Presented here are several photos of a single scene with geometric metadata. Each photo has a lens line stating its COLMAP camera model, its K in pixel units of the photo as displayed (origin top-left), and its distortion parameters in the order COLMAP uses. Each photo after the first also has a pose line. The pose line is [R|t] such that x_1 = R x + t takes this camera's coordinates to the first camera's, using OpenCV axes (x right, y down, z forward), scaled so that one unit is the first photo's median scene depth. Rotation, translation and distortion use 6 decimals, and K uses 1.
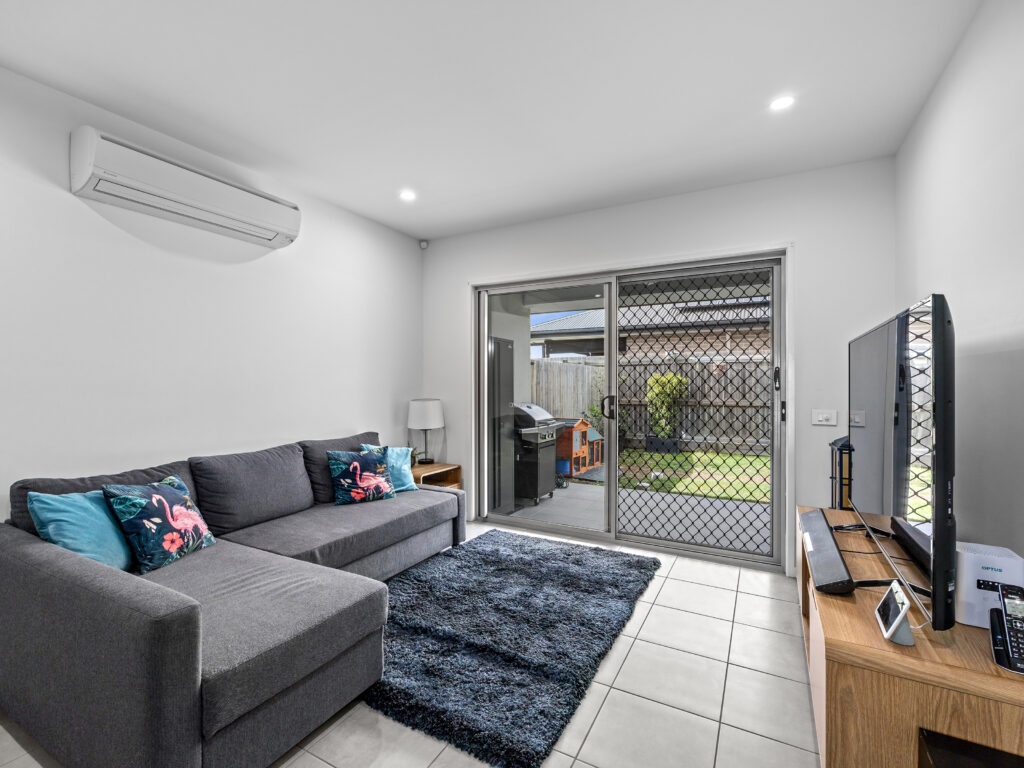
lens RADIAL K [[461.4, 0, 512.0], [0, 461.4, 384.0], [0, 0, 1]] dist [0.001506, 0.000225]
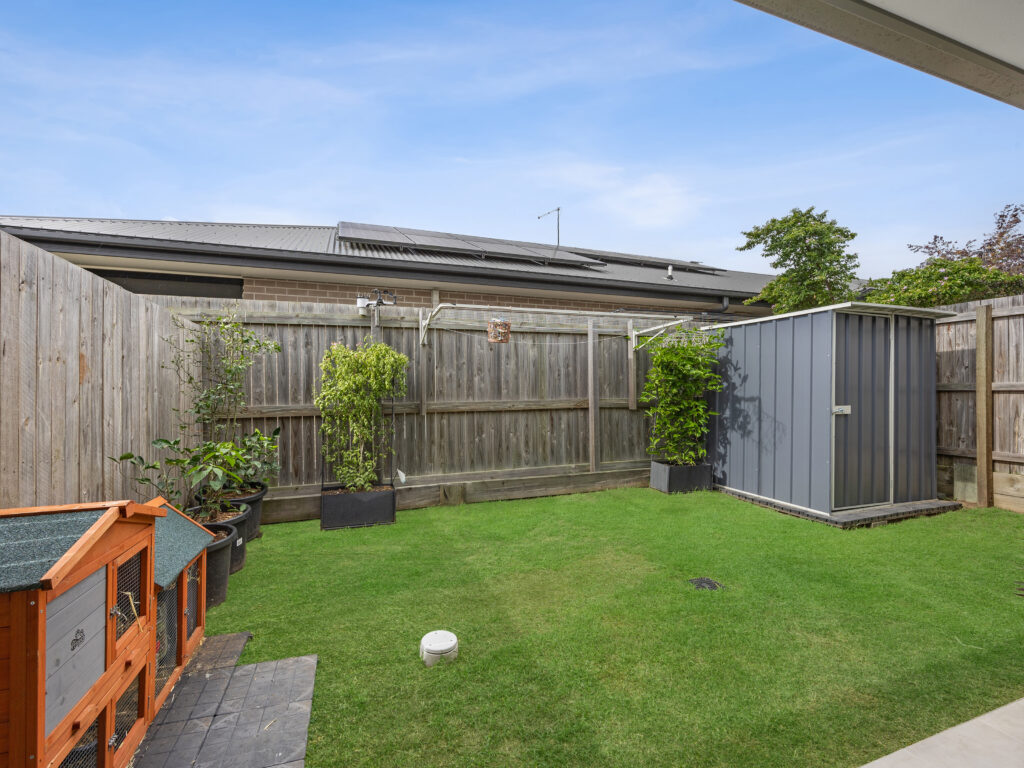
lens RADIAL K [[461.4, 0, 512.0], [0, 461.4, 384.0], [0, 0, 1]] dist [0.001506, 0.000225]
pose [[0.663288, 0.008362, 0.748318, 0.193752], [0.006912, 0.999826, -0.017298, 0.051146], [-0.748333, 0.016646, 0.663115, 1.249477]]
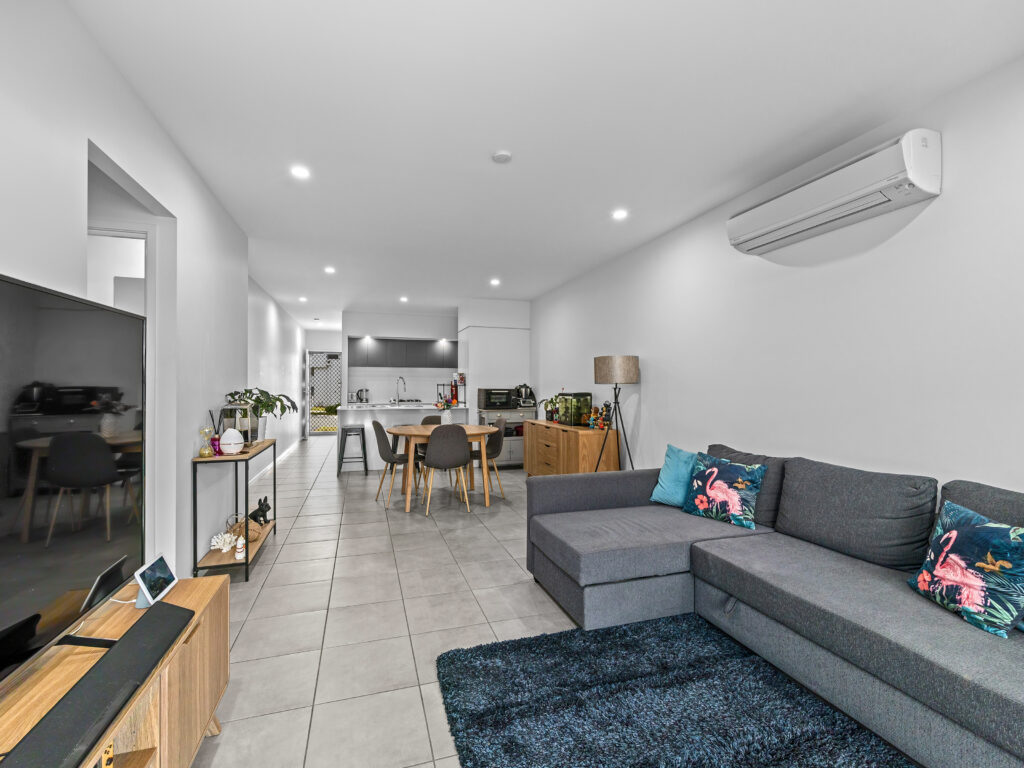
lens RADIAL K [[461.4, 0, 512.0], [0, 461.4, 384.0], [0, 0, 1]] dist [0.001506, 0.000225]
pose [[-0.688937, -0.005897, -0.724798, 0.308813], [-0.004599, 0.999982, -0.003765, -0.001371], [0.724807, 0.000739, -0.688952, 0.723083]]
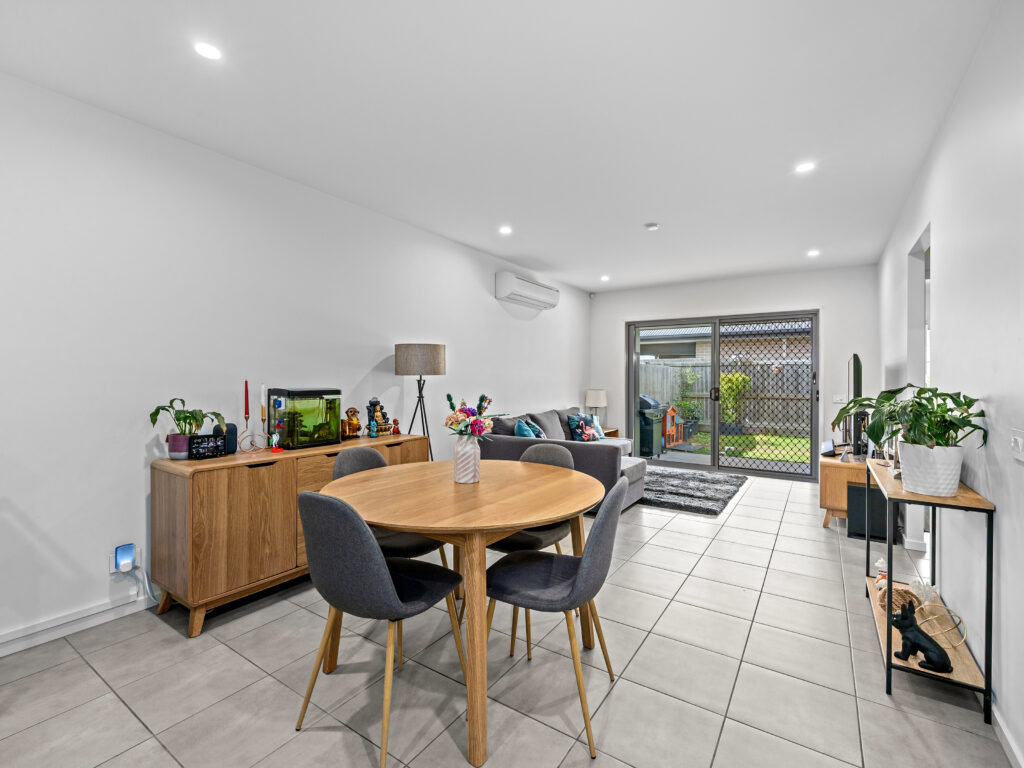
lens RADIAL K [[461.4, 0, 512.0], [0, 461.4, 384.0], [0, 0, 1]] dist [0.001506, 0.000225]
pose [[0.995880, 0.005563, -0.090511, -0.329603], [-0.004967, 0.999964, 0.006808, 0.002837], [0.090545, -0.006331, 0.995872, -0.674424]]
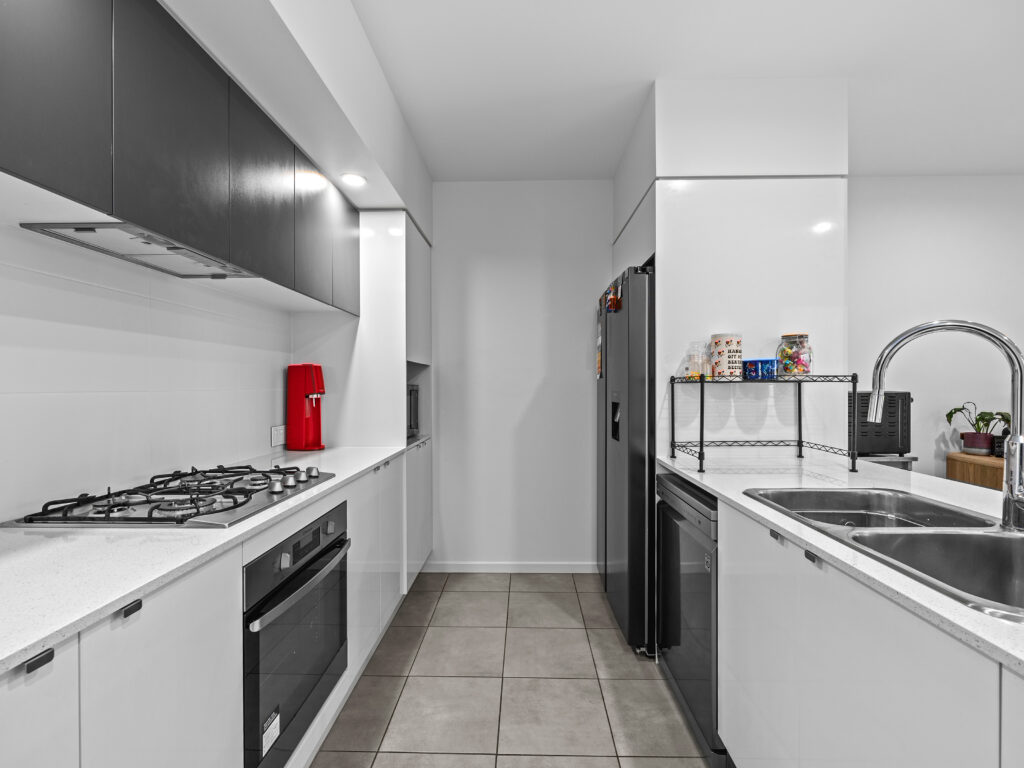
lens RADIAL K [[461.4, 0, 512.0], [0, 461.4, 384.0], [0, 0, 1]] dist [0.001506, 0.000225]
pose [[0.458628, 0.004243, -0.888618, -0.488655], [0.000579, 0.999987, 0.005074, -0.002221], [0.888628, -0.002841, 0.458619, -0.997874]]
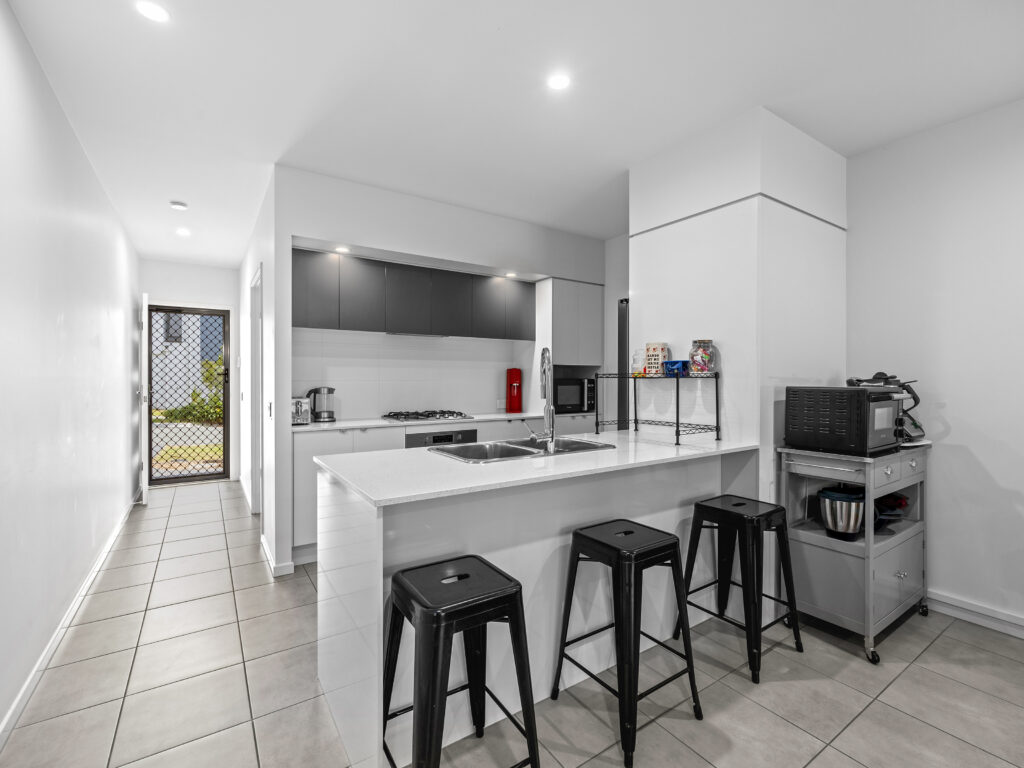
lens RADIAL K [[446.7, 0, 512.0], [0, 446.7, 384.0], [0, 0, 1]] dist [-0.013396, 0.000115]
pose [[-0.452004, 0.013978, -0.891907, -0.177689], [-0.001435, 0.999865, 0.016397, -0.002918], [0.892015, 0.008691, -0.451922, -0.515271]]
